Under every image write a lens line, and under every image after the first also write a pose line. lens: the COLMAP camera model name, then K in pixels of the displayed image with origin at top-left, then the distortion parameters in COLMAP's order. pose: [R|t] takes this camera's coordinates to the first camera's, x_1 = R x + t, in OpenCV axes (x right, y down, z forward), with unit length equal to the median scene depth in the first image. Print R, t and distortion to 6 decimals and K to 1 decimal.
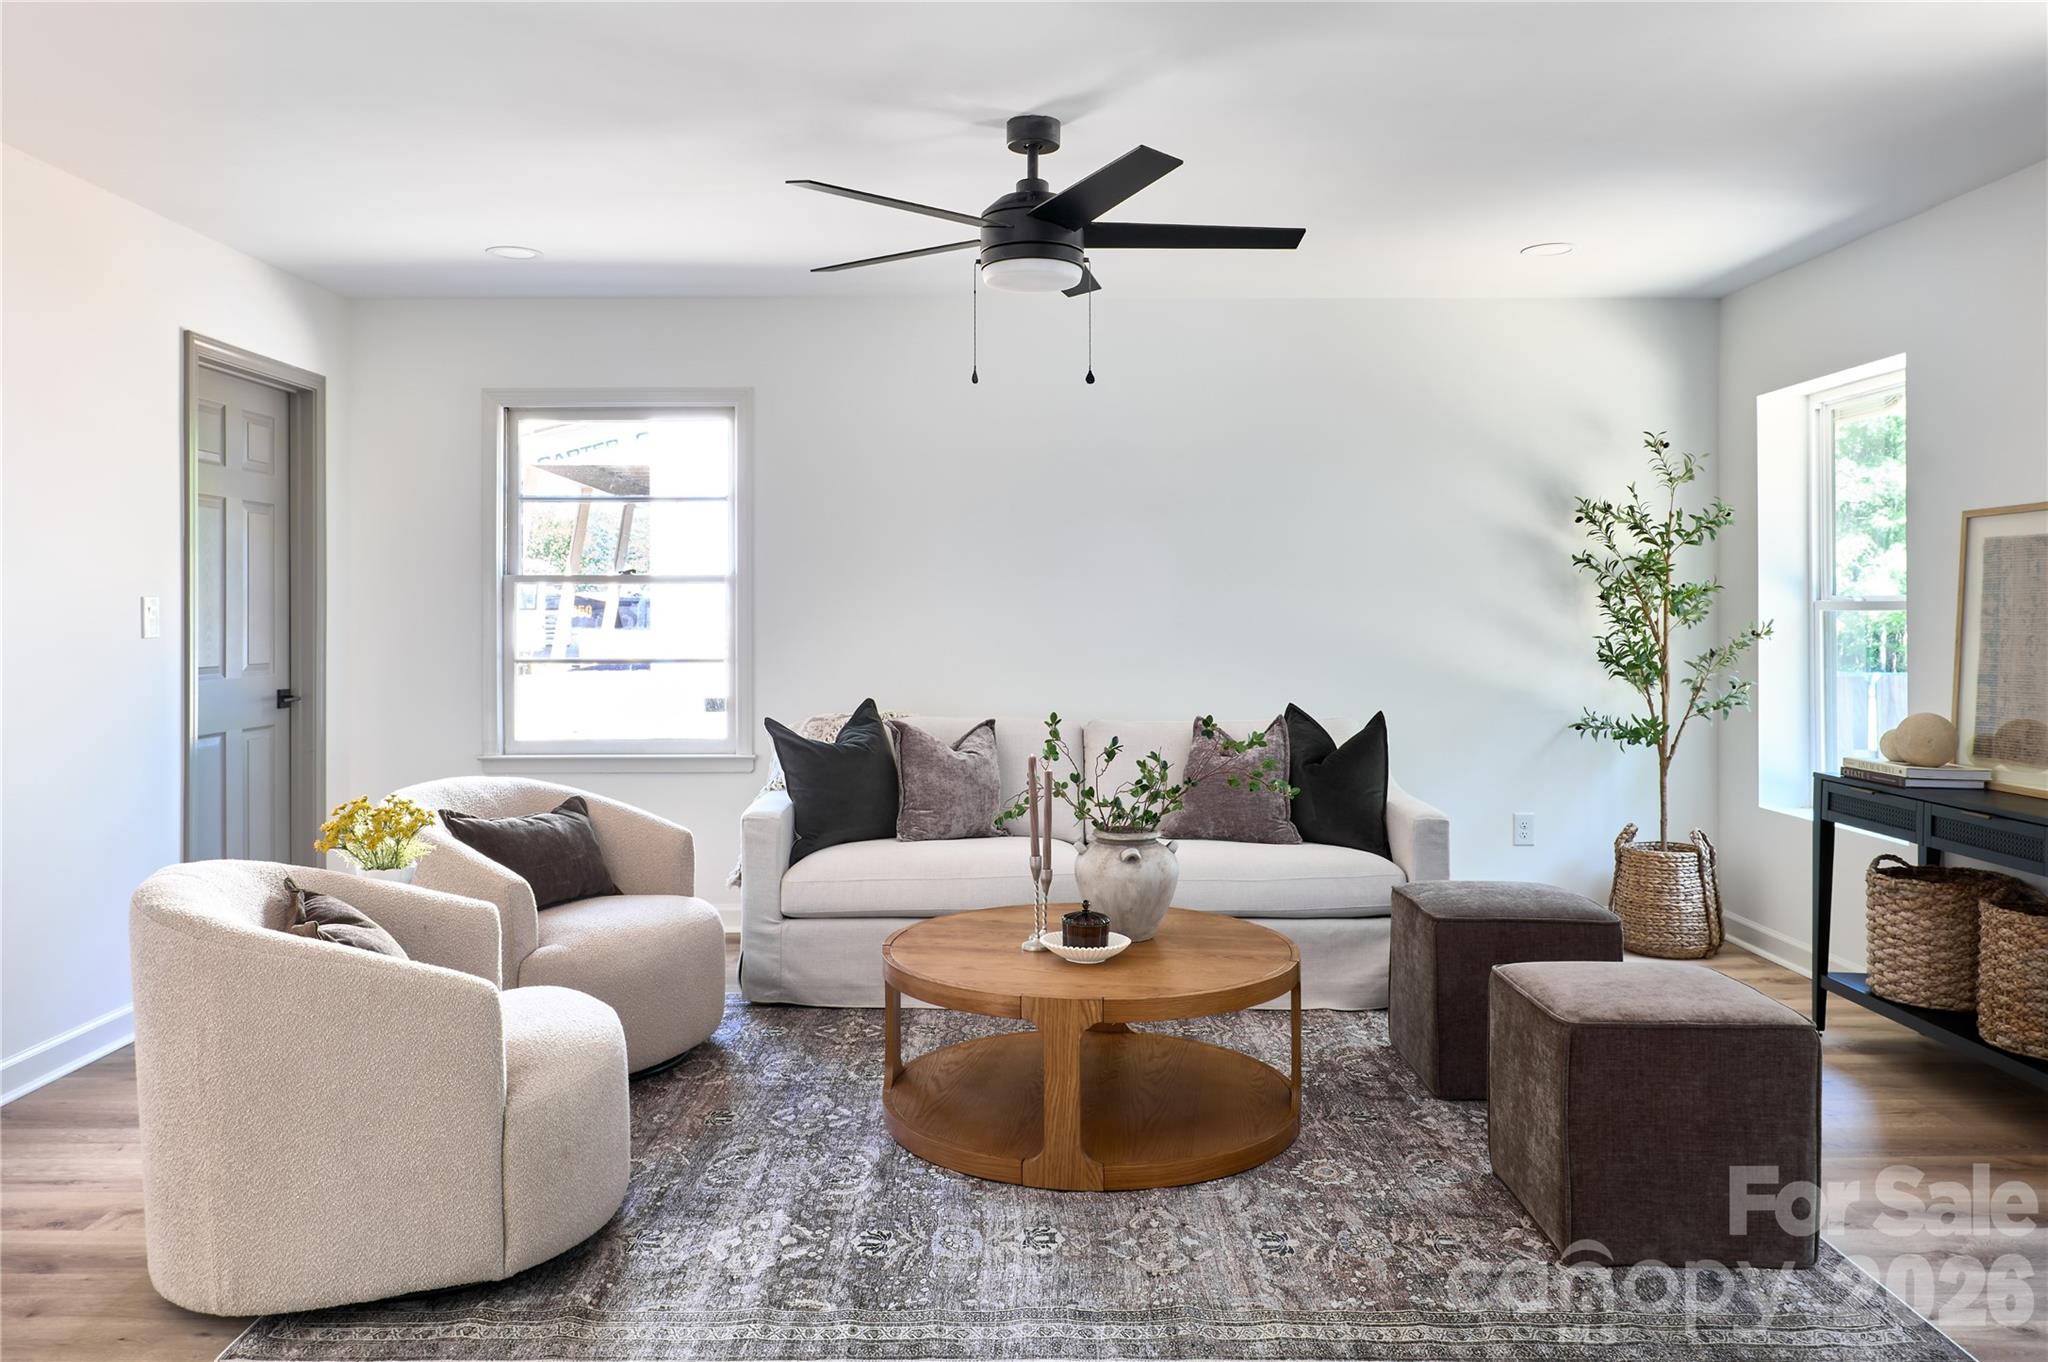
lens RADIAL K [[1414.5, 0, 1026.8], [0, 1414.5, 602.5], [0, 0, 1]] dist [0.001463, 0.001403]
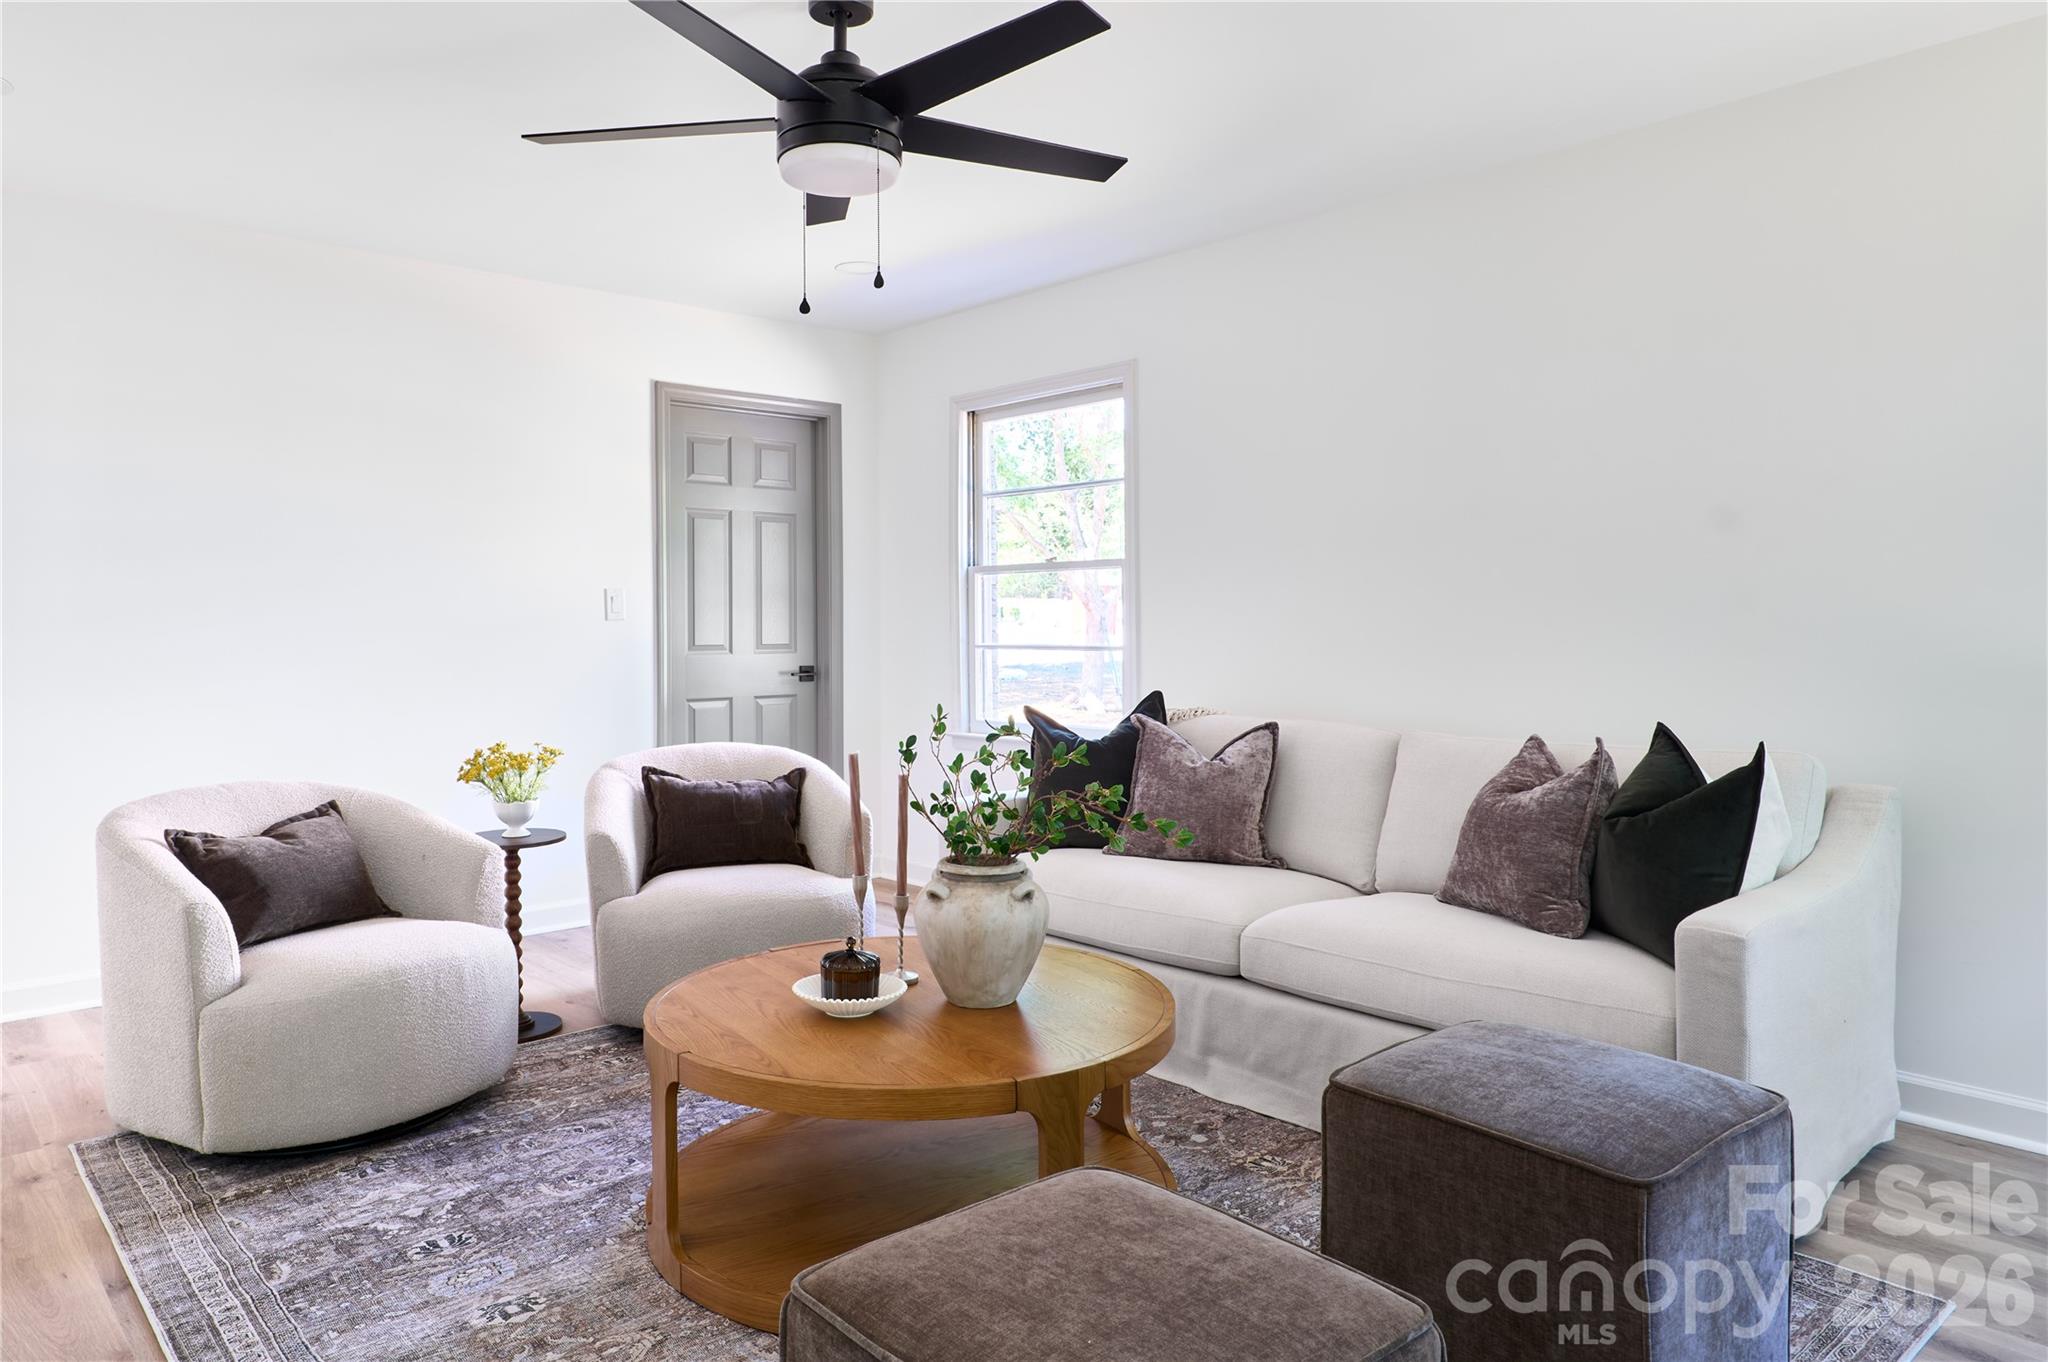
lens RADIAL K [[1315.1, 0, 1021.6], [0, 1315.1, 618.2], [0, 0, 1]] dist [0.001006, -0.001866]
pose [[0.669620, -0.004237, -0.742692, 0.642799], [0.008061, 0.999966, 0.001562, 0.029521], [0.742660, -0.007033, 0.669632, 0.563021]]
